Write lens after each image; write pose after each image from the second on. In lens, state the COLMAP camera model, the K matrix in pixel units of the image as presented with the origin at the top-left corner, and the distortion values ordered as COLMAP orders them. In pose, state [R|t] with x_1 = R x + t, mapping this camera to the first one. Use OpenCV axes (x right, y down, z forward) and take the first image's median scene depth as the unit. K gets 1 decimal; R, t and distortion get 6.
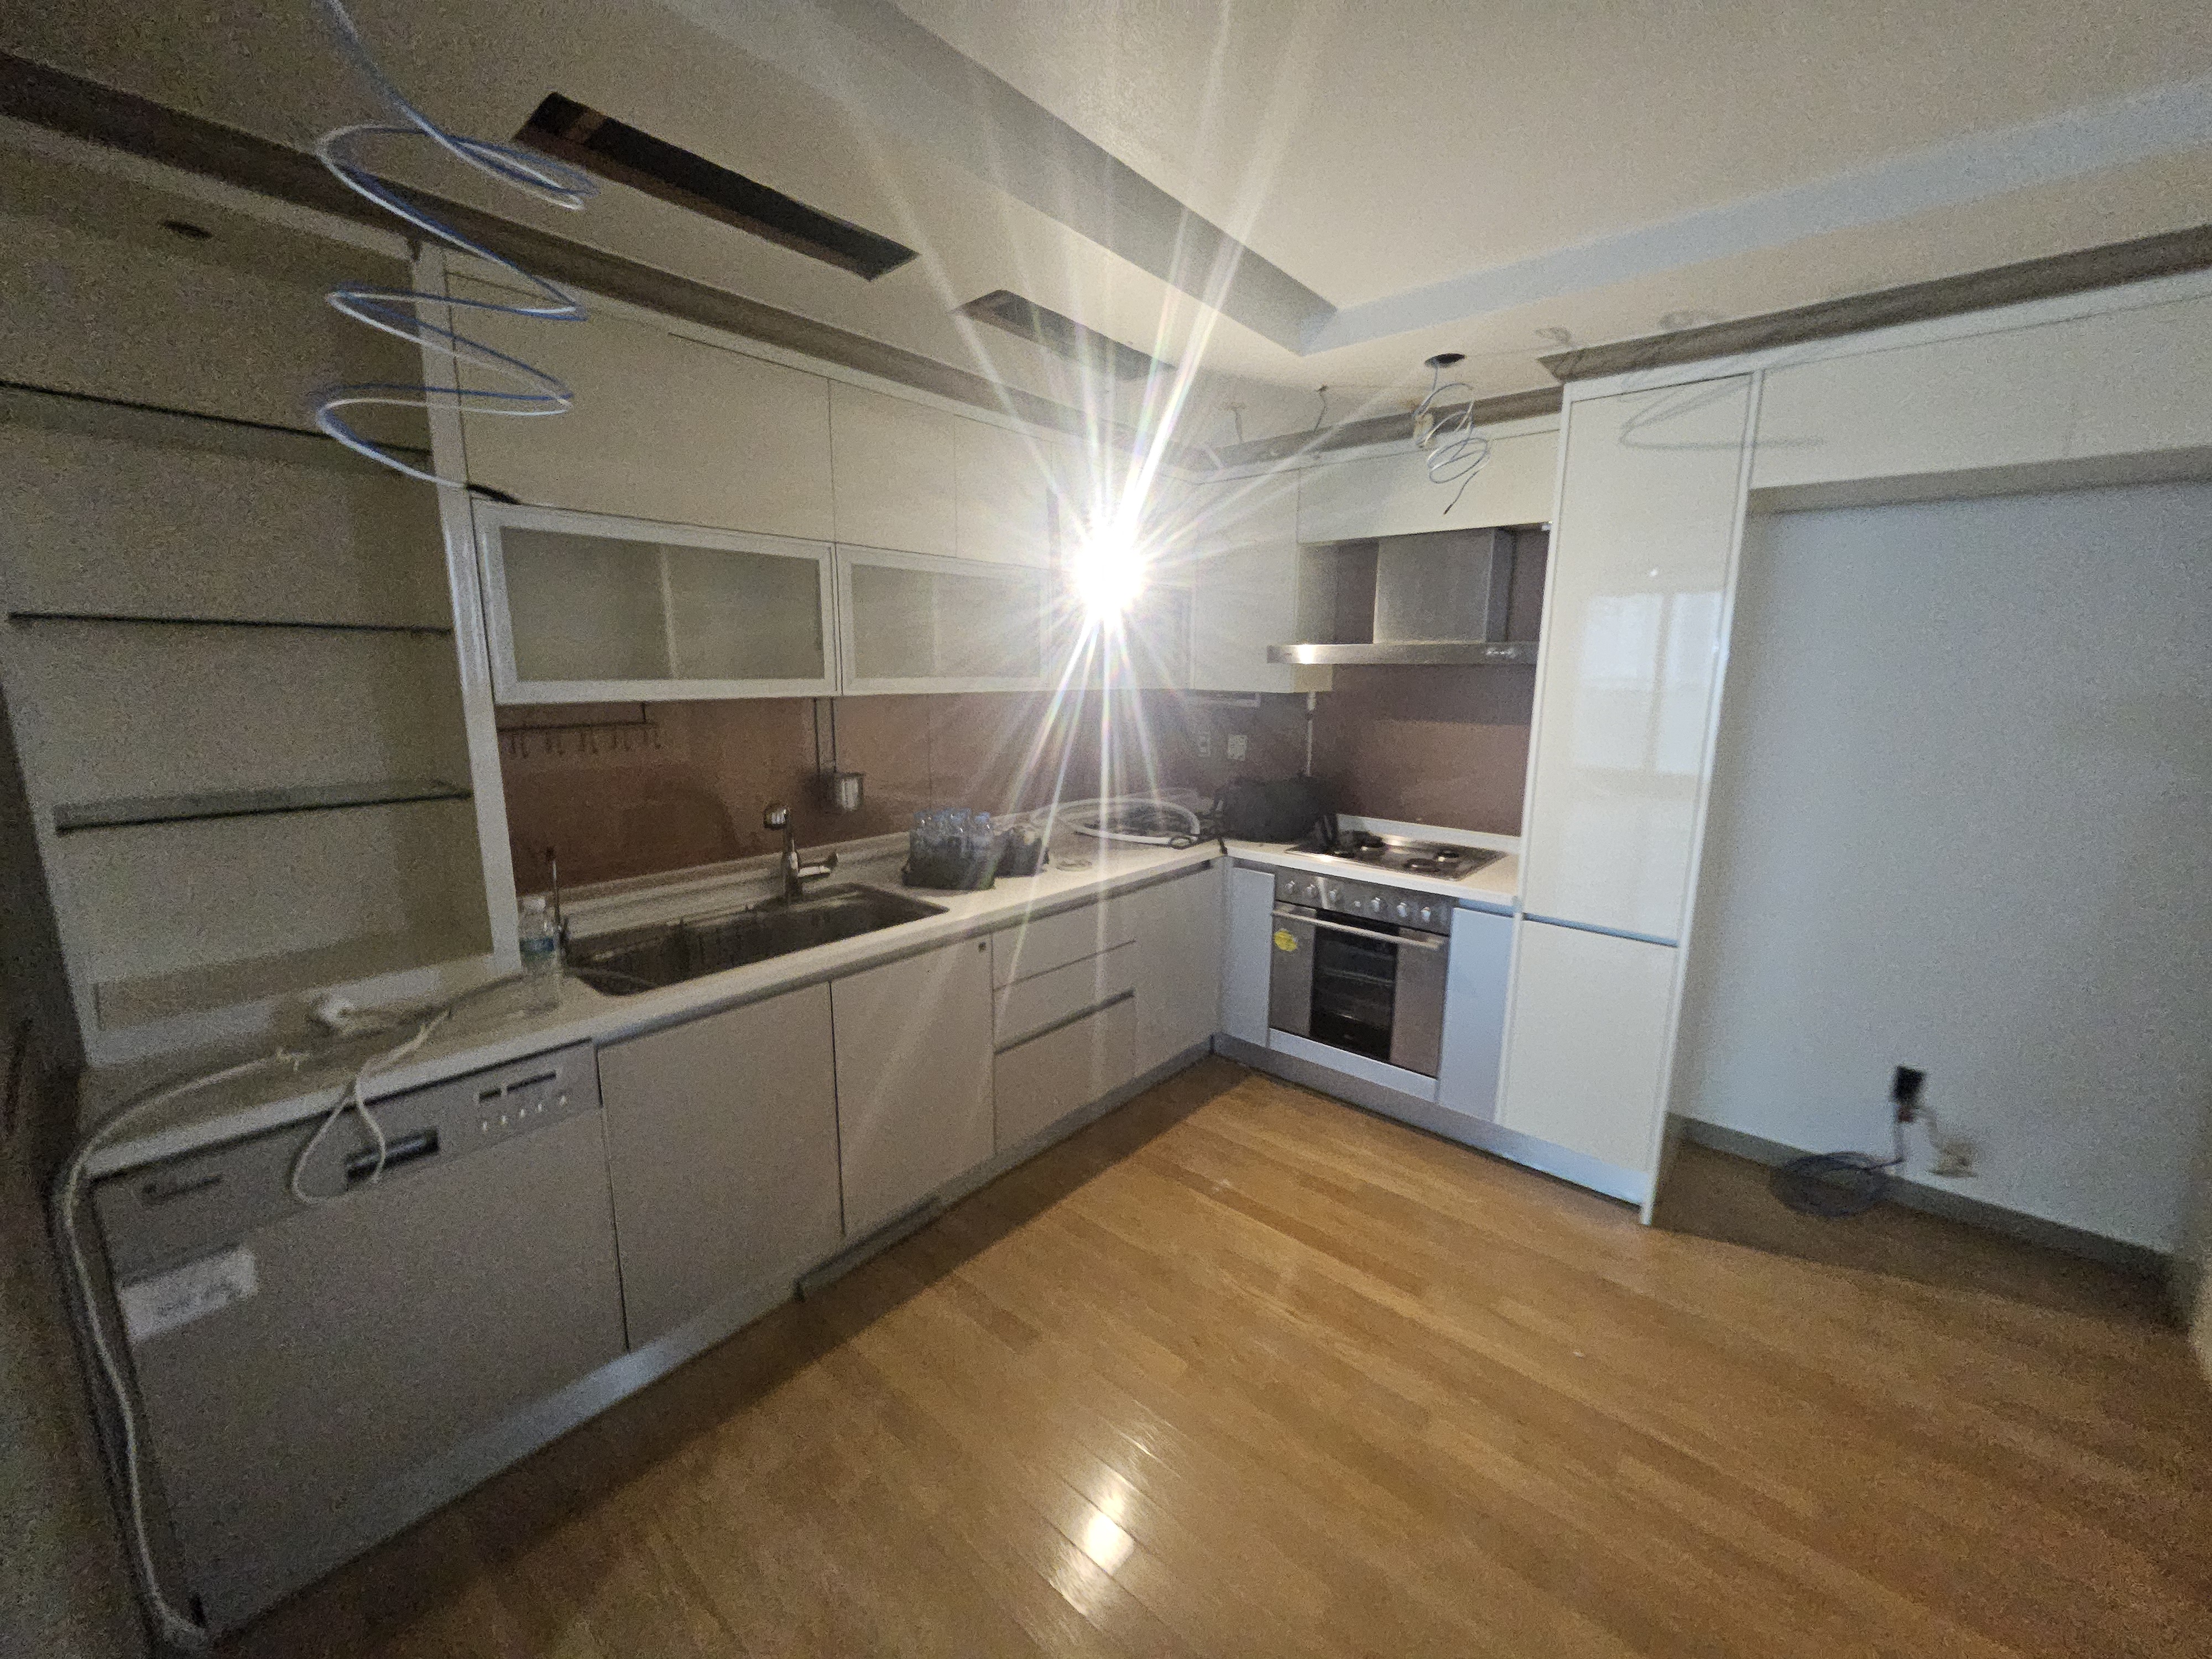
lens RADIAL K [[885.0, 0, 1118.7], [0, 885.0, 827.8], [0, 0, 1]] dist [-0.000136, -0.000302]
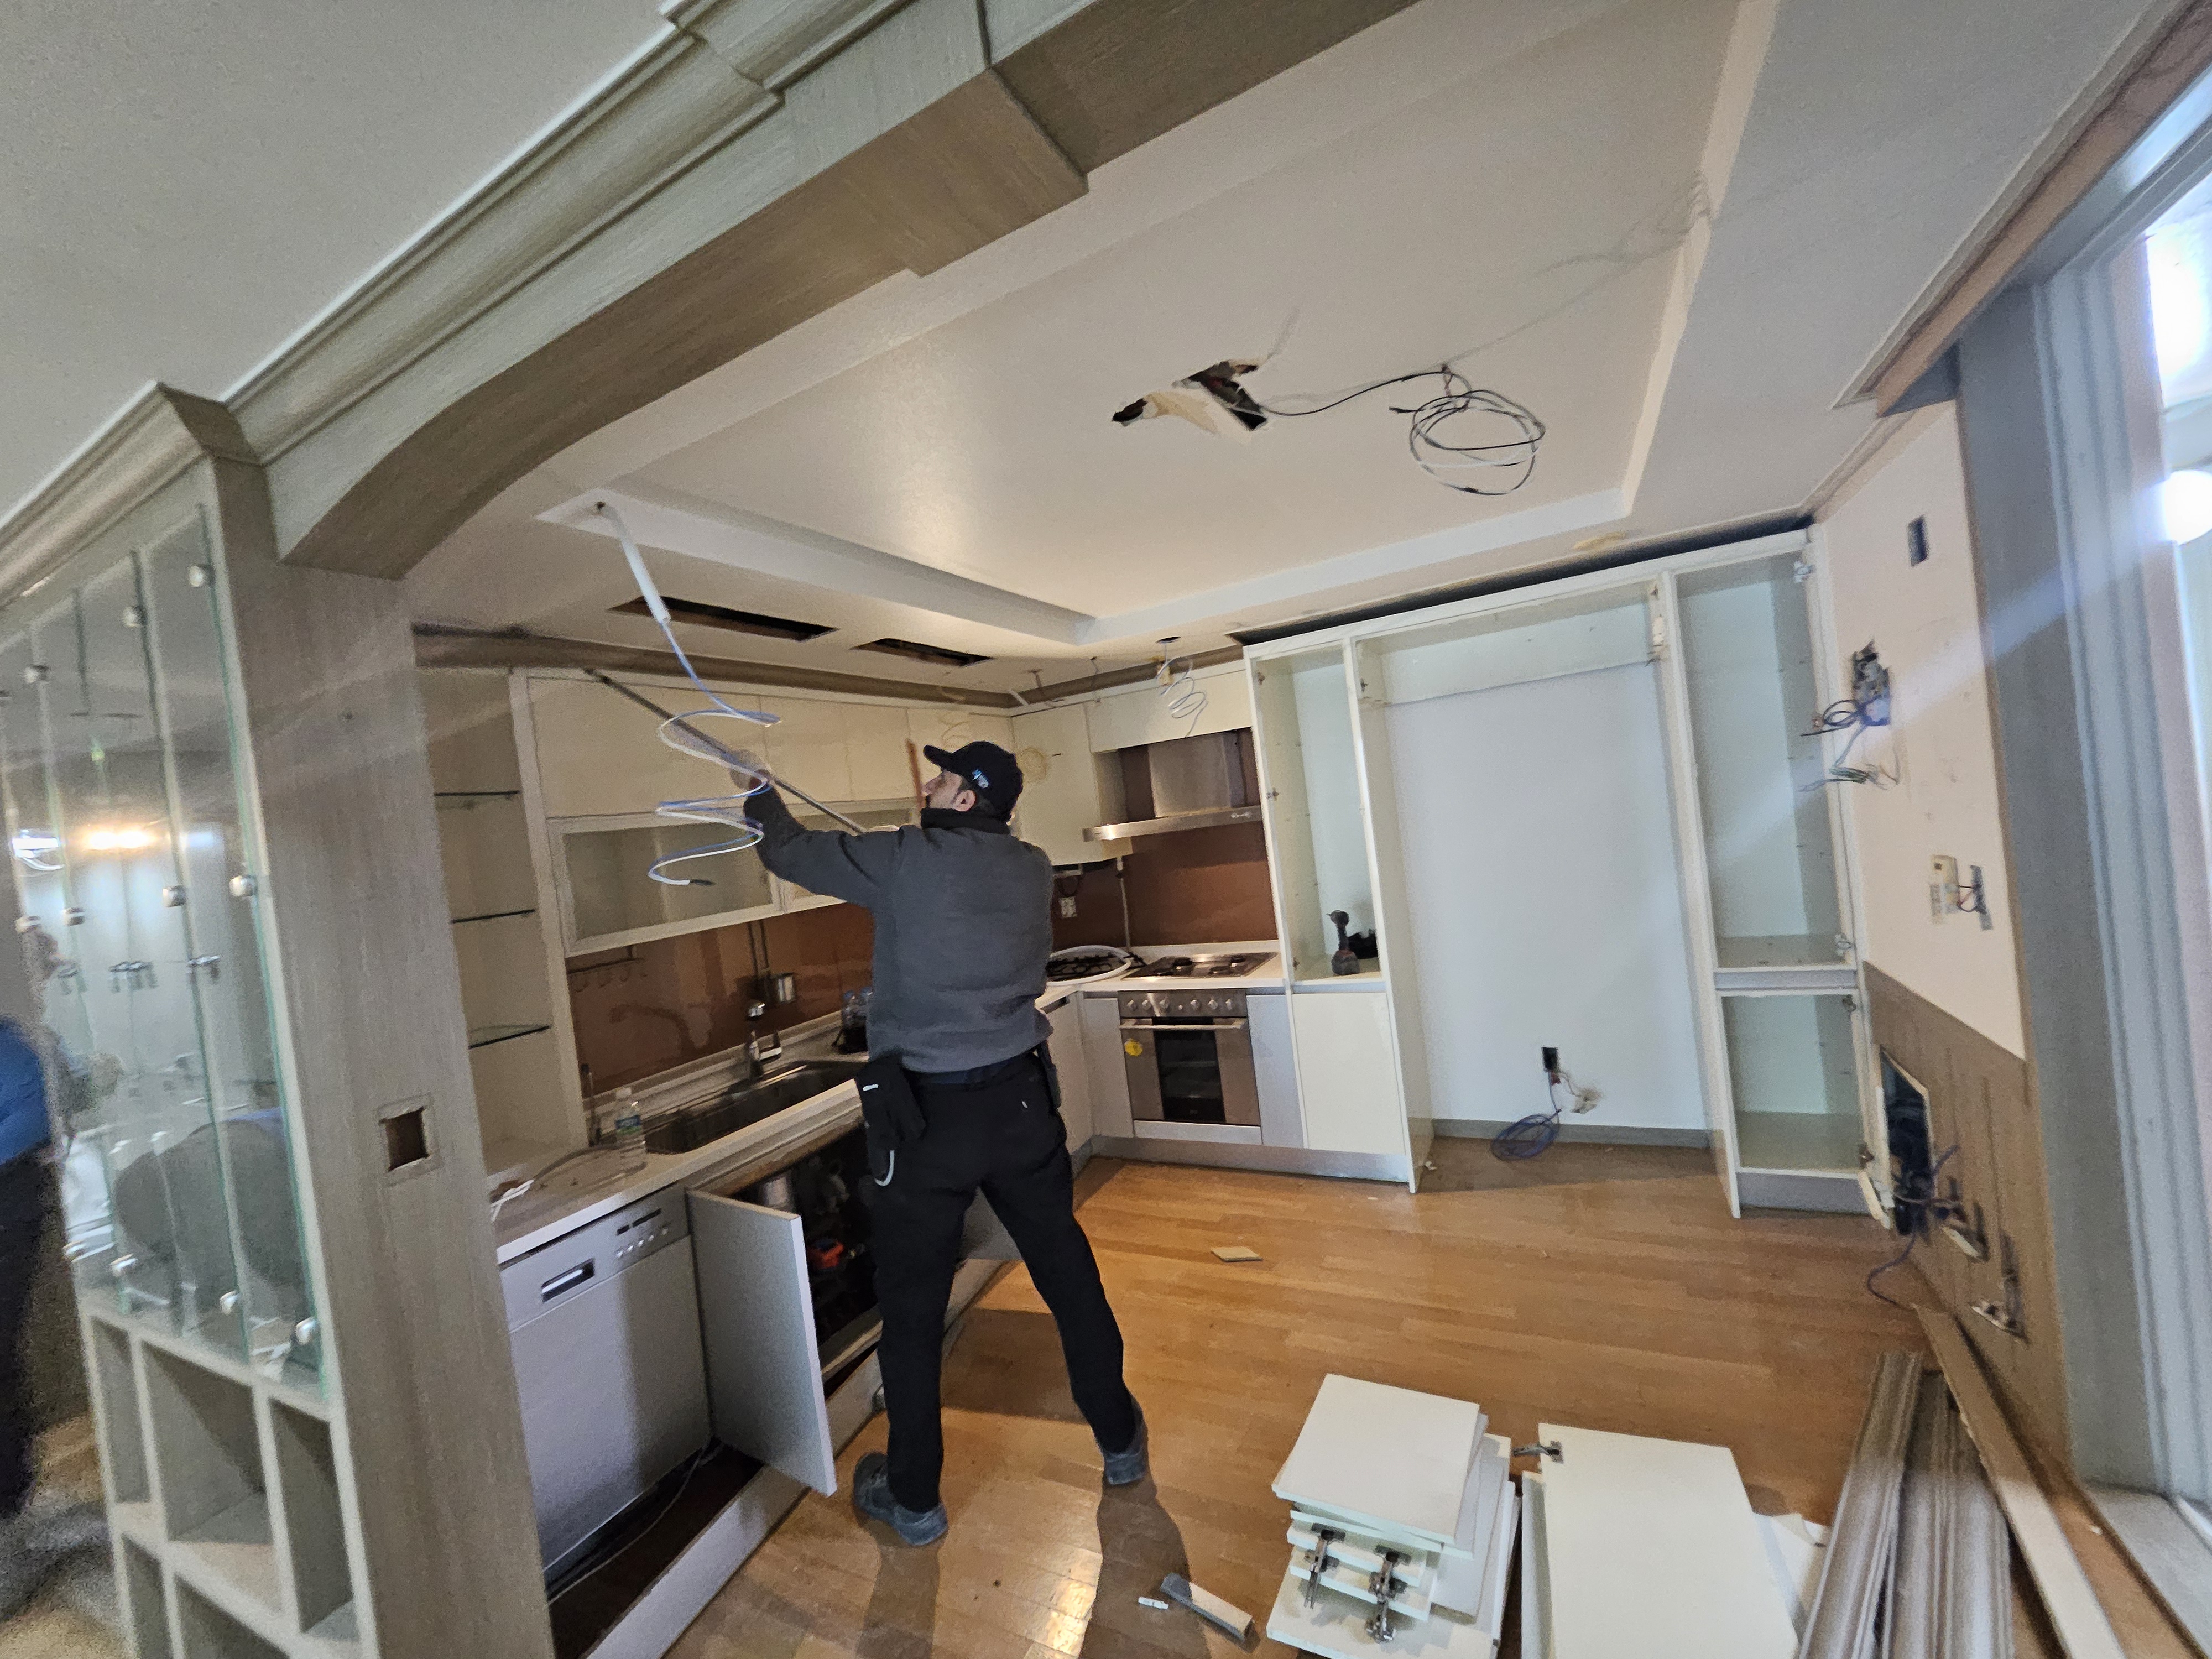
lens RADIAL K [[882.8, 0, 1106.0], [0, 882.8, 829.5], [0, 0, 1]] dist [-0.002768, -0.000279]
pose [[0.967255, -0.136377, 0.214054, -0.102141], [0.173103, 0.971253, -0.163411, 0.025342], [-0.185615, 0.195113, 0.963057, -0.367896]]
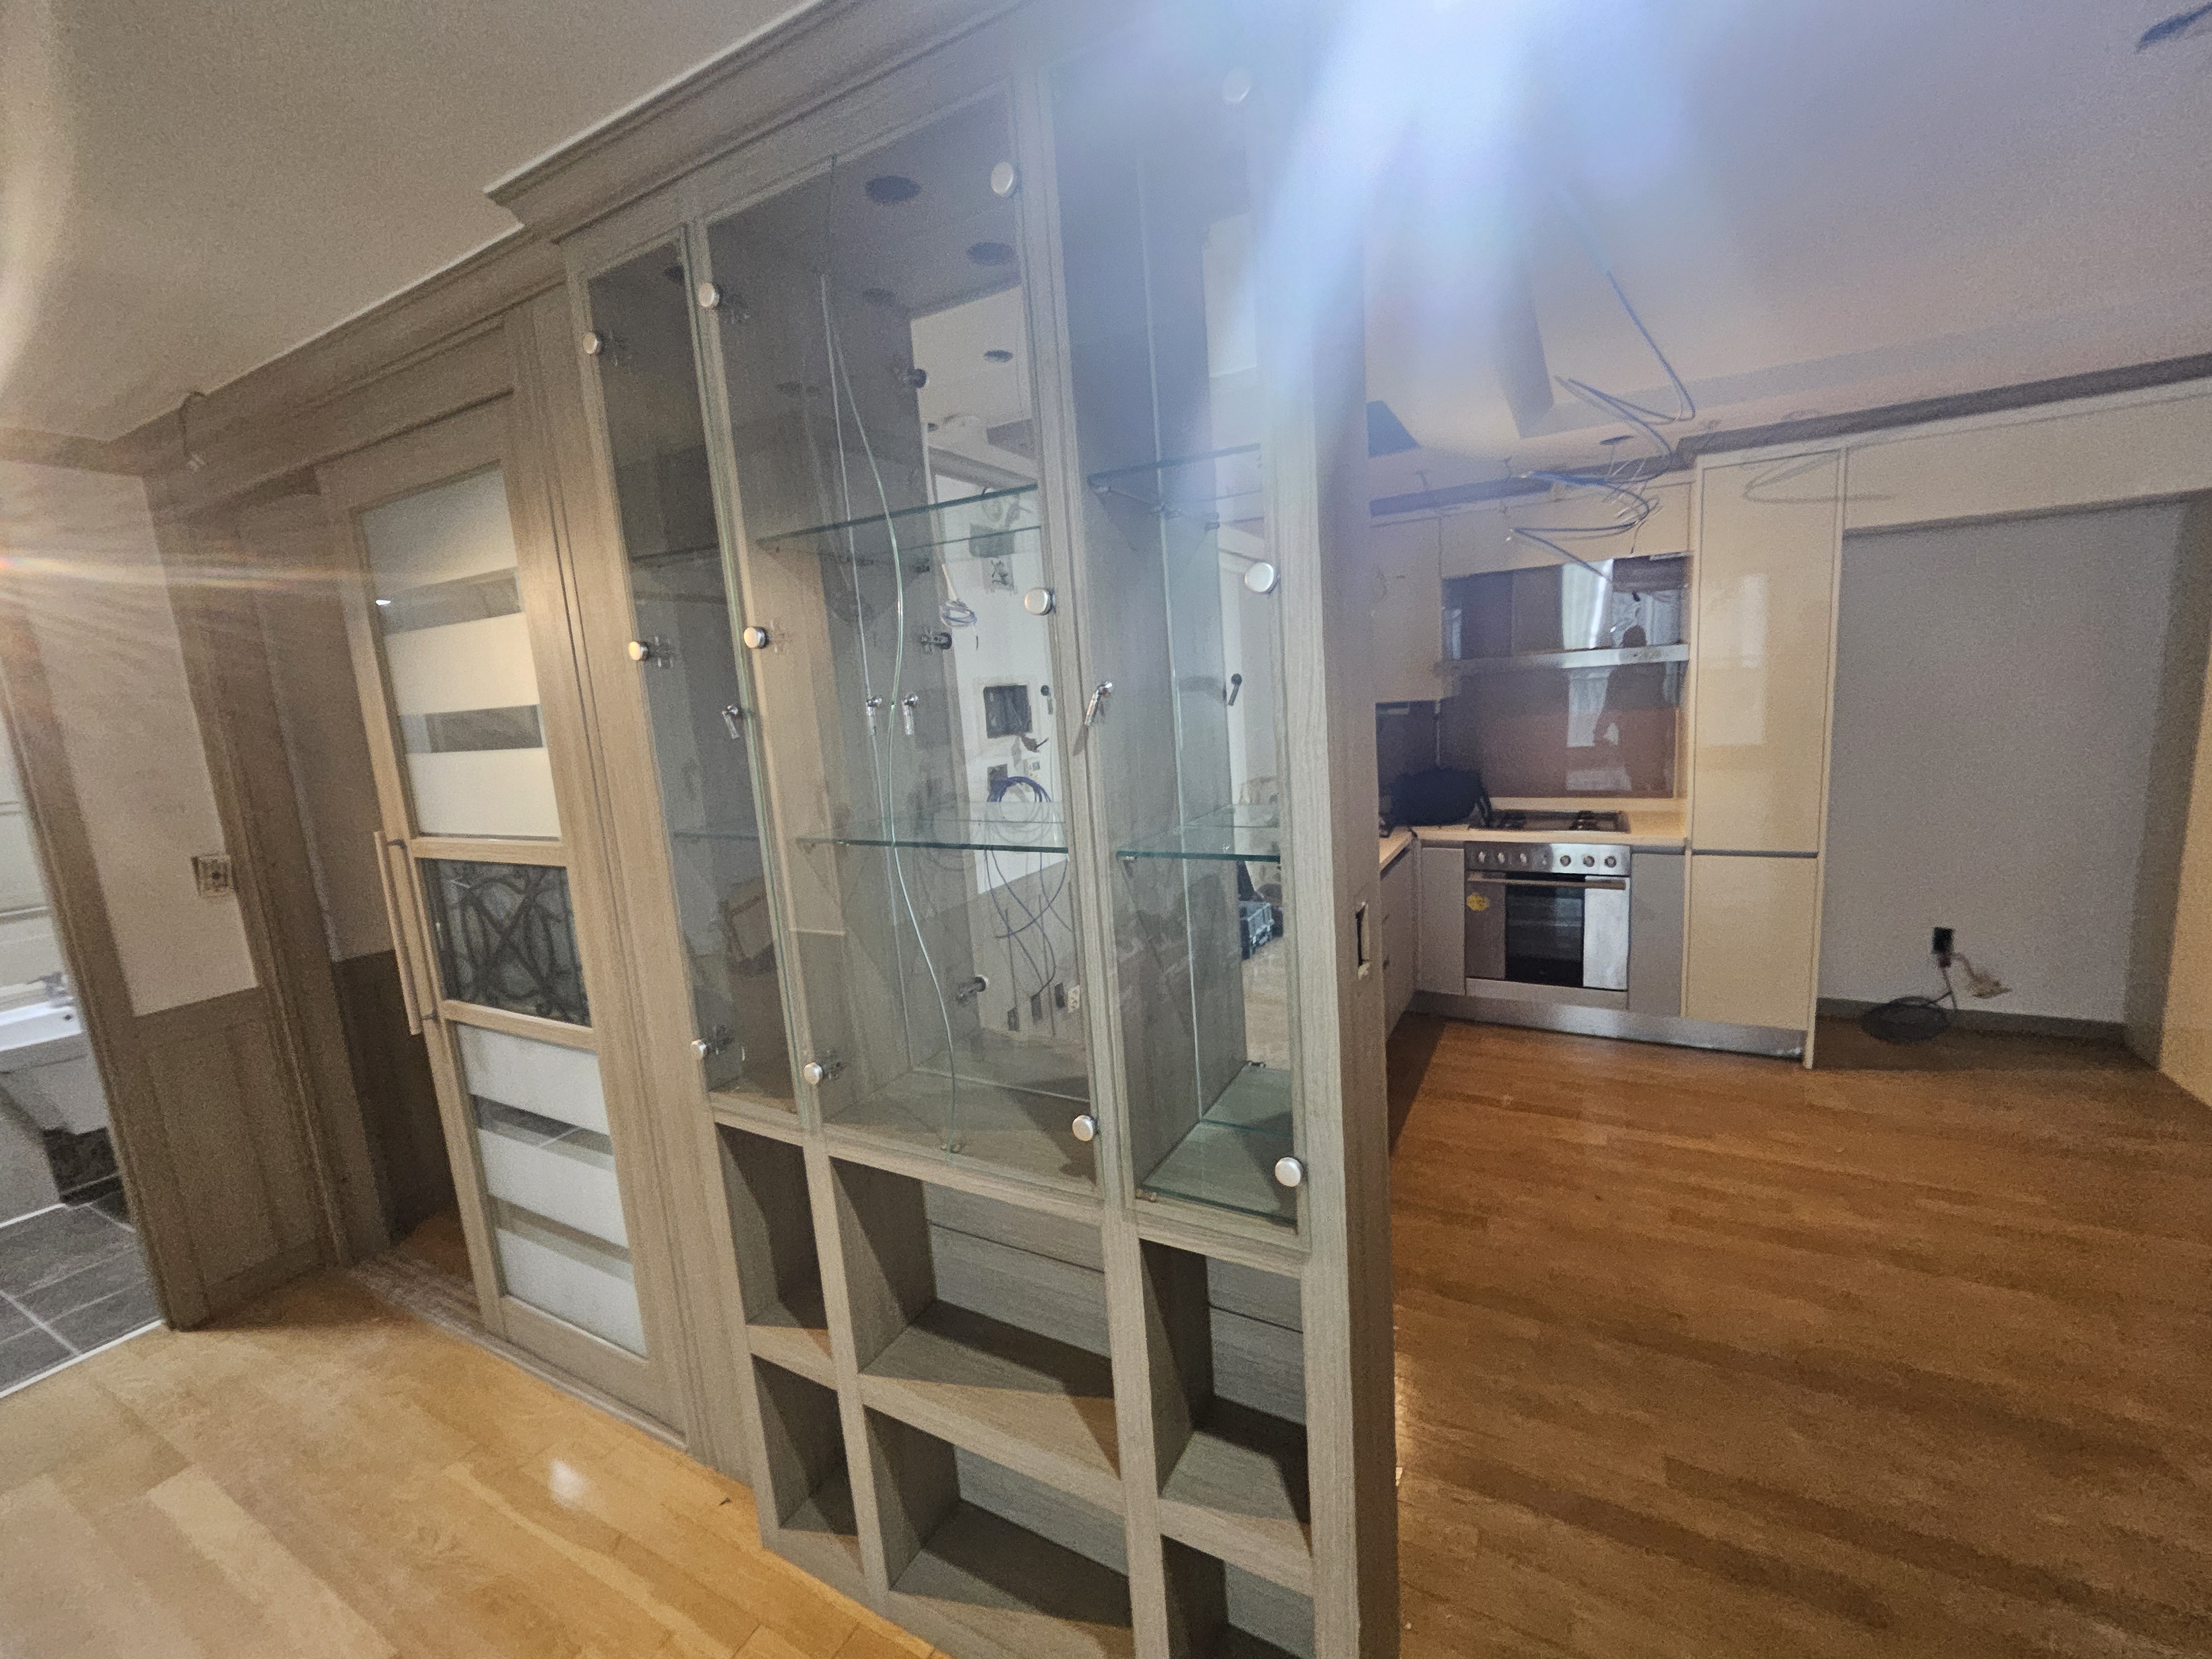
lens RADIAL K [[891.0, 0, 1128.9], [0, 891.0, 822.6], [0, 0, 1]] dist [-0.007008, -0.000094]
pose [[0.974344, -0.106185, 0.198442, -0.604733], [0.112331, 0.993471, -0.019942, -0.011426], [-0.195028, 0.041722, 0.979910, -0.126372]]
